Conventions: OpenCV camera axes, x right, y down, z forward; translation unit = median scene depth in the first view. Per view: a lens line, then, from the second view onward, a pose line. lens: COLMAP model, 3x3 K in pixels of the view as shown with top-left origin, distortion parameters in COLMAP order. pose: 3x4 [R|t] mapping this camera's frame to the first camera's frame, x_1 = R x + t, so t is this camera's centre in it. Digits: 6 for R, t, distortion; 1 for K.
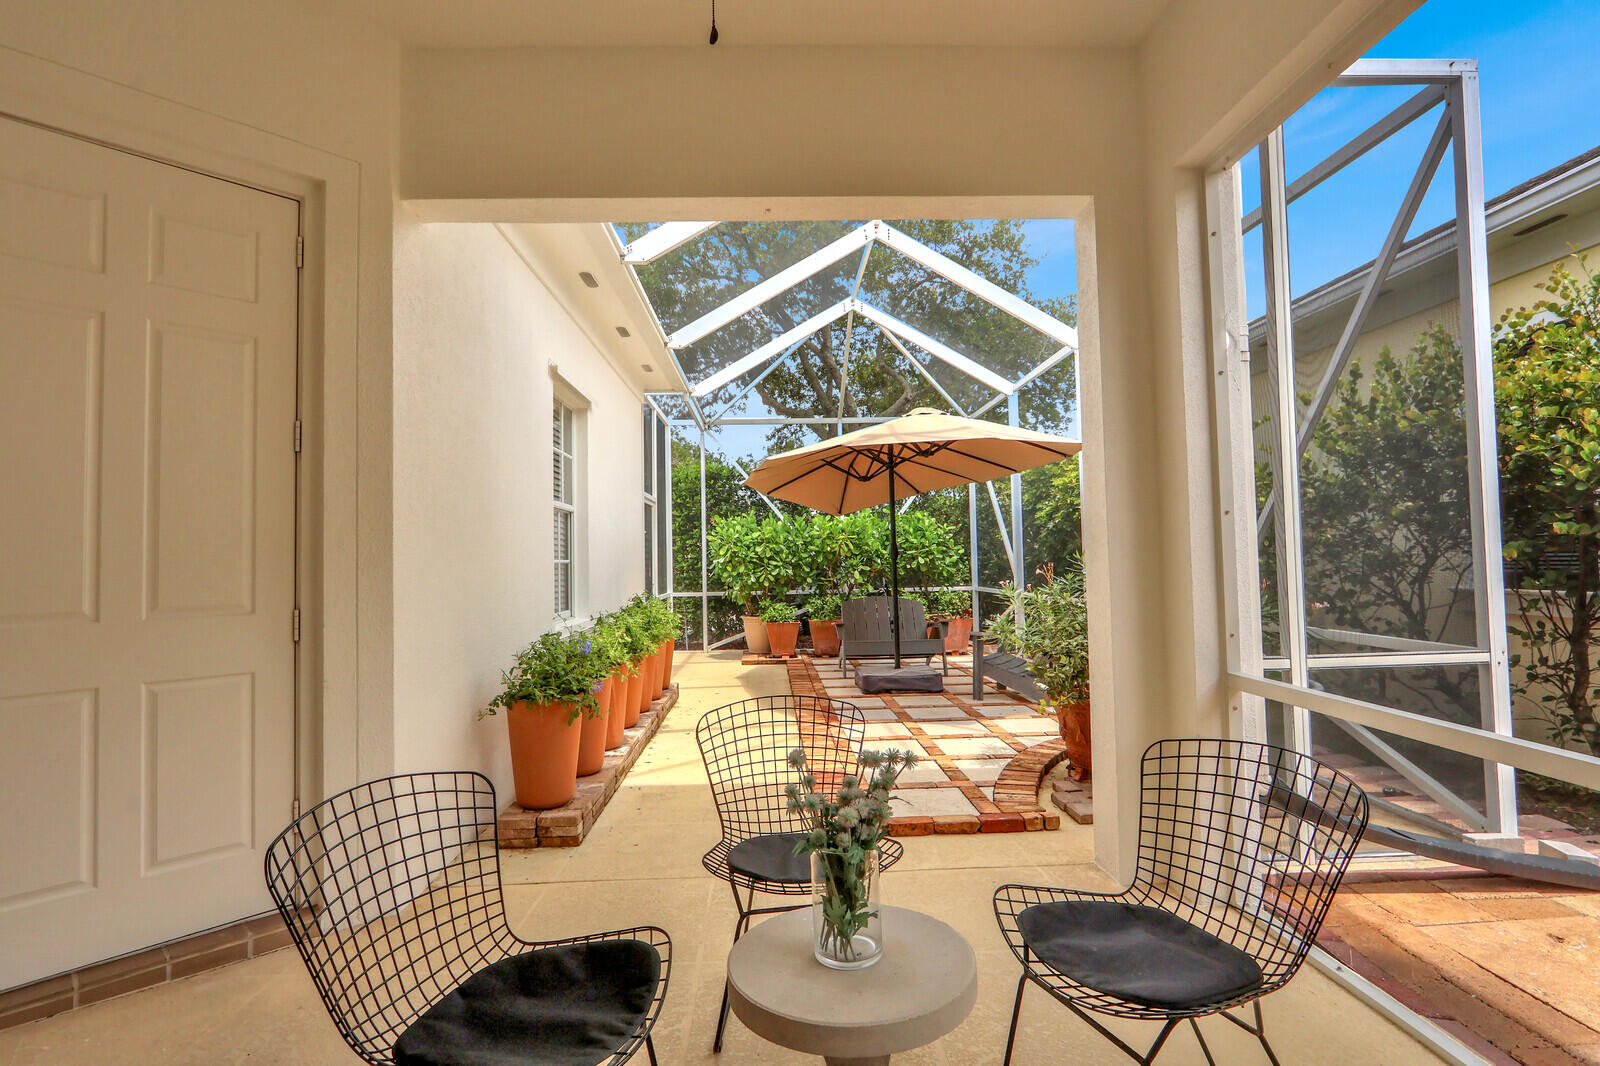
lens RADIAL K [[769.5, 0, 800.2], [0, 769.5, 539.3], [0, 0, 1]] dist [-0.012420, 0.000819]
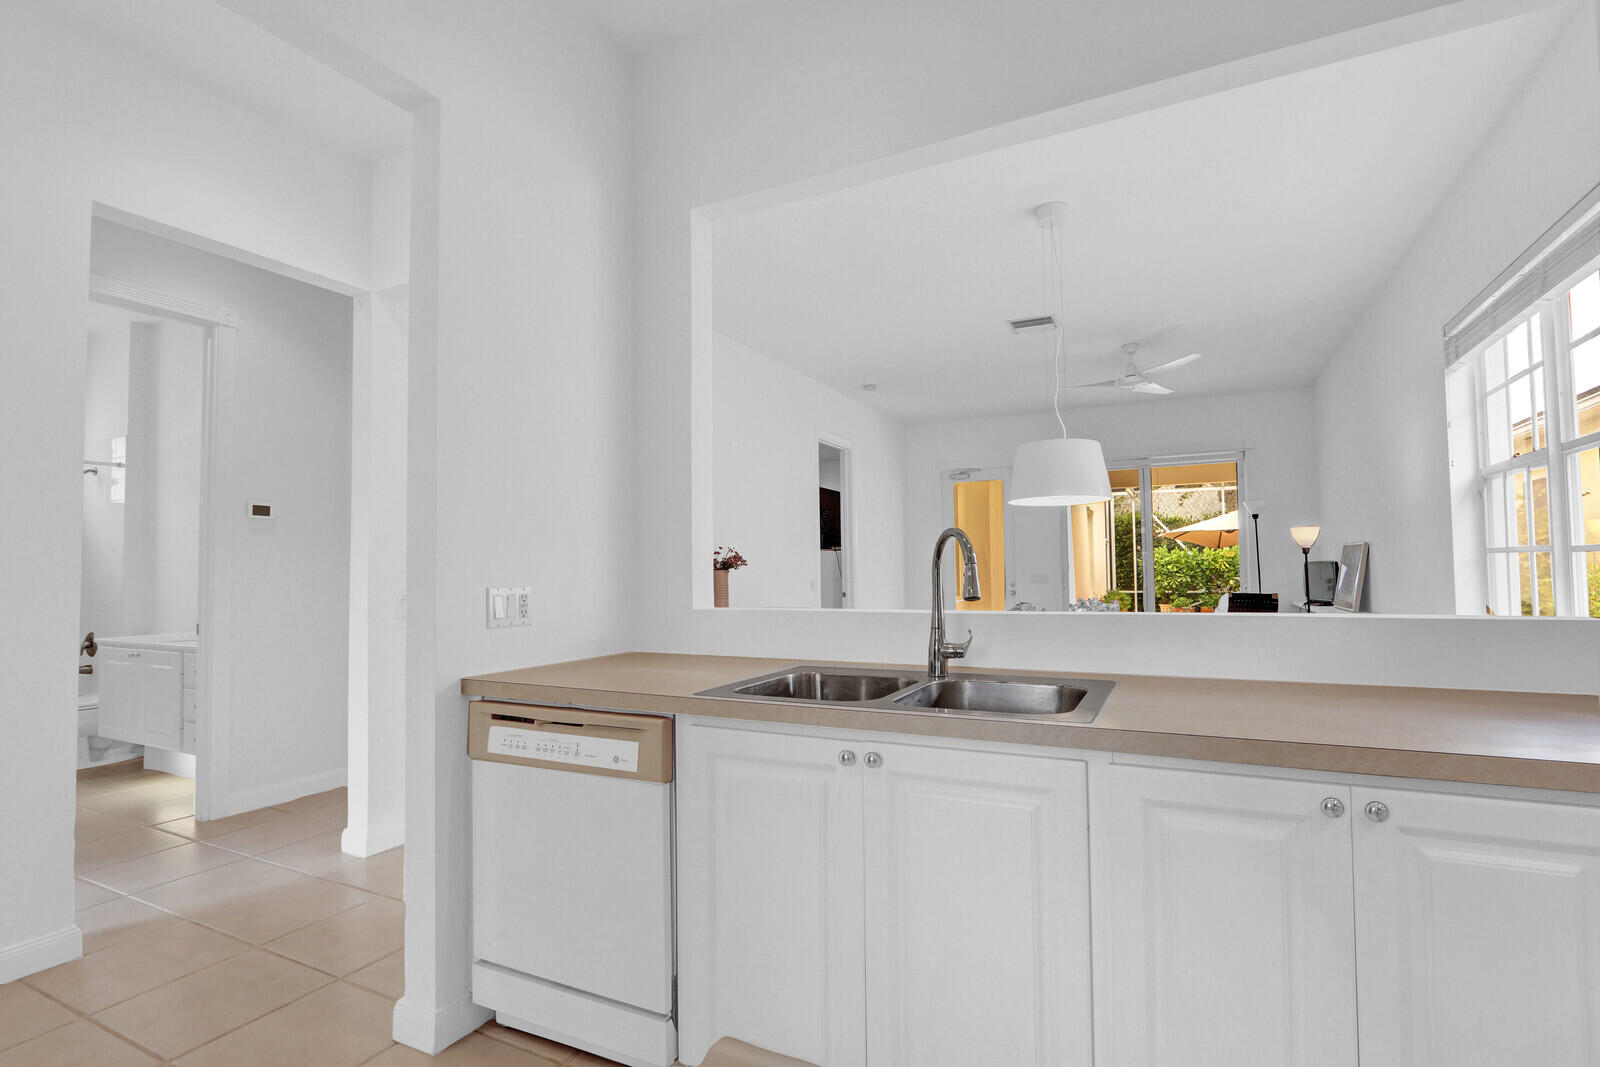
lens RADIAL K [[769.5, 0, 800.2], [0, 769.5, 539.8], [0, 0, 1]] dist [-0.012420, 0.000819]
pose [[0.872697, -0.011993, -0.488114, 0.087595], [0.008523, 0.999920, -0.009330, -0.052043], [0.488187, 0.003982, 0.872730, -1.244228]]
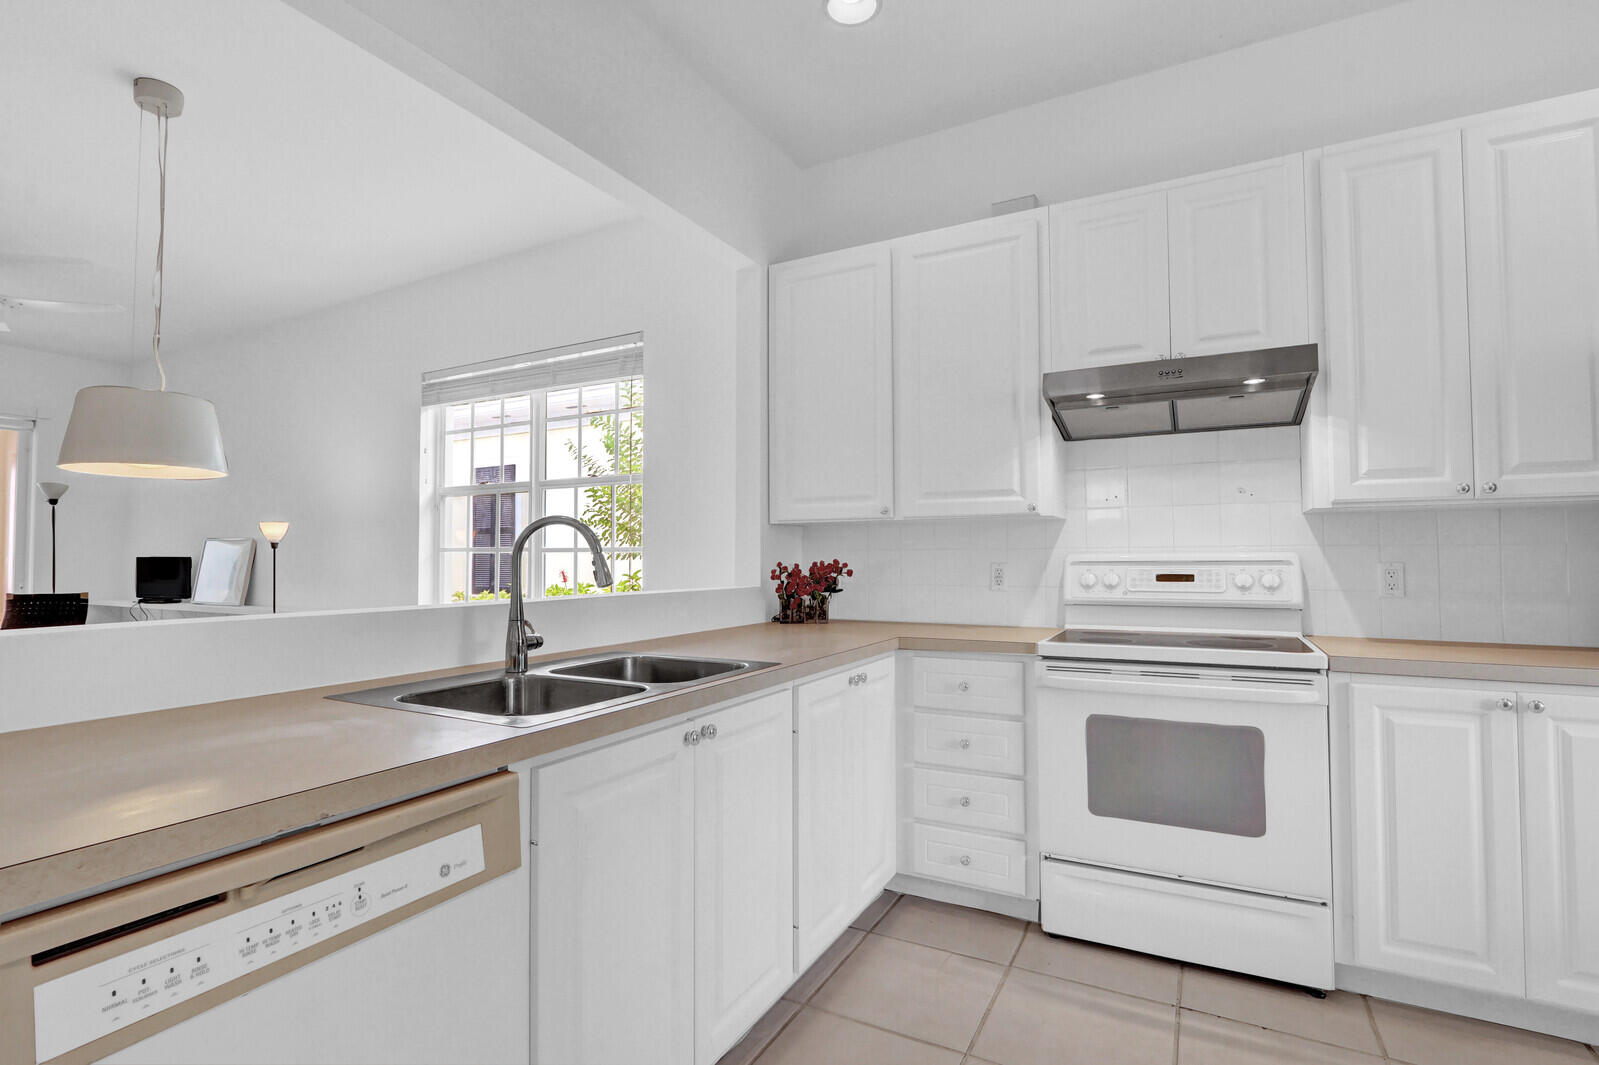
lens RADIAL K [[744.7, 0, 799.5], [0, 744.7, 532.5], [0, 0, 1]] dist [-0.021719, 0.000256]
pose [[0.511760, 0.047261, 0.857828, -0.136095], [-0.028297, 0.998871, -0.038151, -0.045772], [-0.858662, -0.004750, 0.512519, -1.194506]]
